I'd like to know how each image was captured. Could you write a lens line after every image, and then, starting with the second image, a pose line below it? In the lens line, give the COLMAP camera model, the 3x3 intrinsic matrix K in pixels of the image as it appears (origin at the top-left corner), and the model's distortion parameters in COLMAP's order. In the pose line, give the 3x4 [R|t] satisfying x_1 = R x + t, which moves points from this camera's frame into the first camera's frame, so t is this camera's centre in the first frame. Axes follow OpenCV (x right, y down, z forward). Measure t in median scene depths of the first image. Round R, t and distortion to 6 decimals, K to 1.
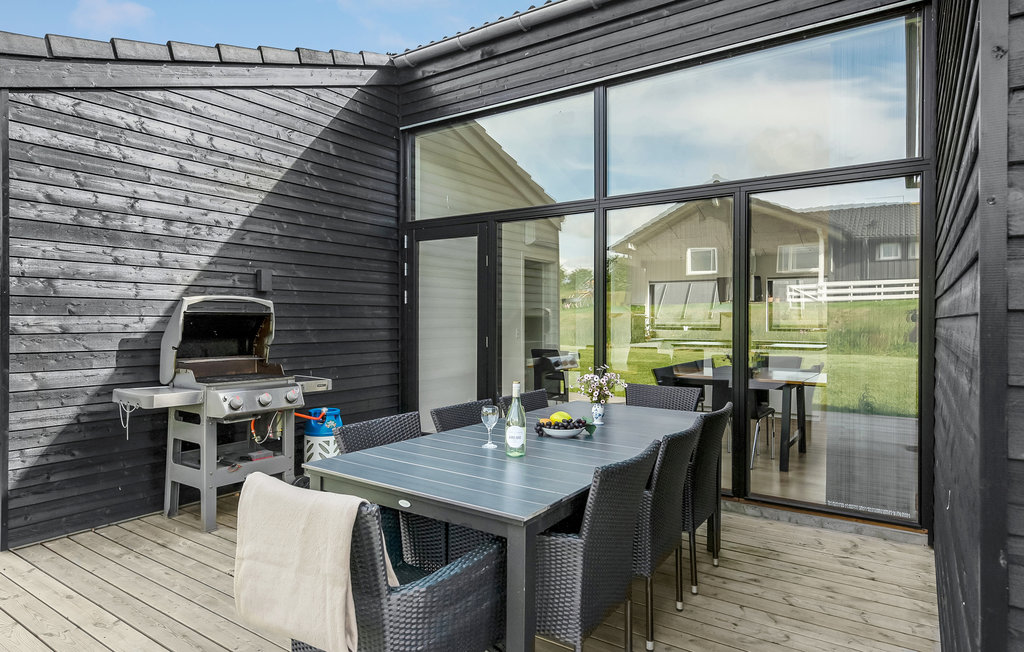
lens RADIAL K [[613.5, 0, 511.6], [0, 613.5, 323.4], [0, 0, 1]] dist [0.002237, -0.000173]
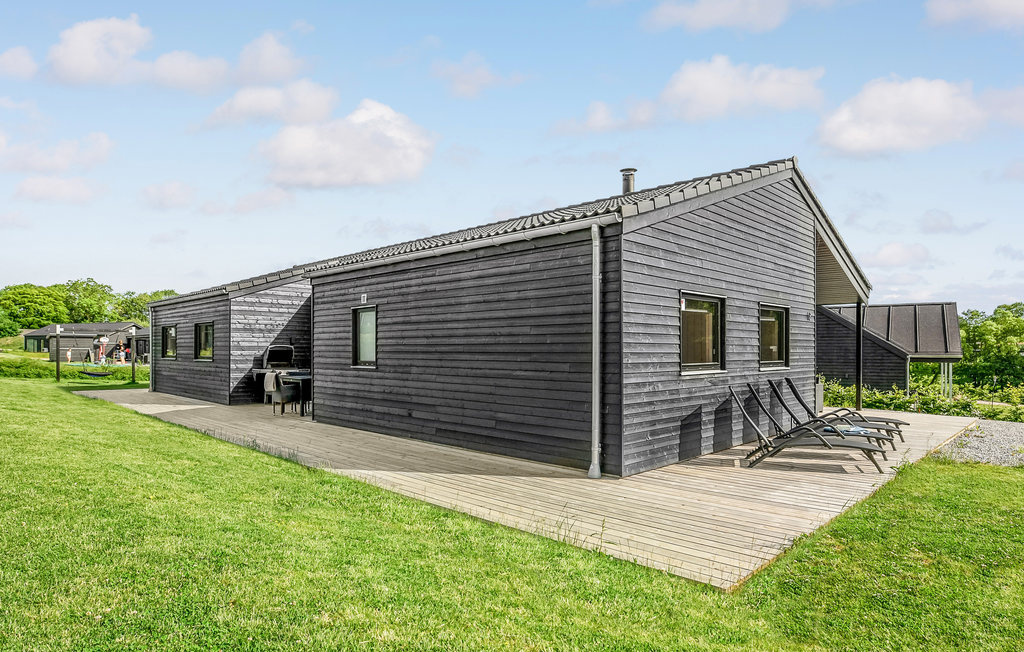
lens RADIAL K [[591.2, 0, 516.8], [0, 591.2, 345.7], [0, 0, 1]] dist [-0.006593, 0.000959]
pose [[0.753783, -0.003059, -0.657116, 2.950263], [-0.007066, 0.999894, -0.012761, -0.008316], [0.657085, 0.014262, 0.753681, -0.692682]]
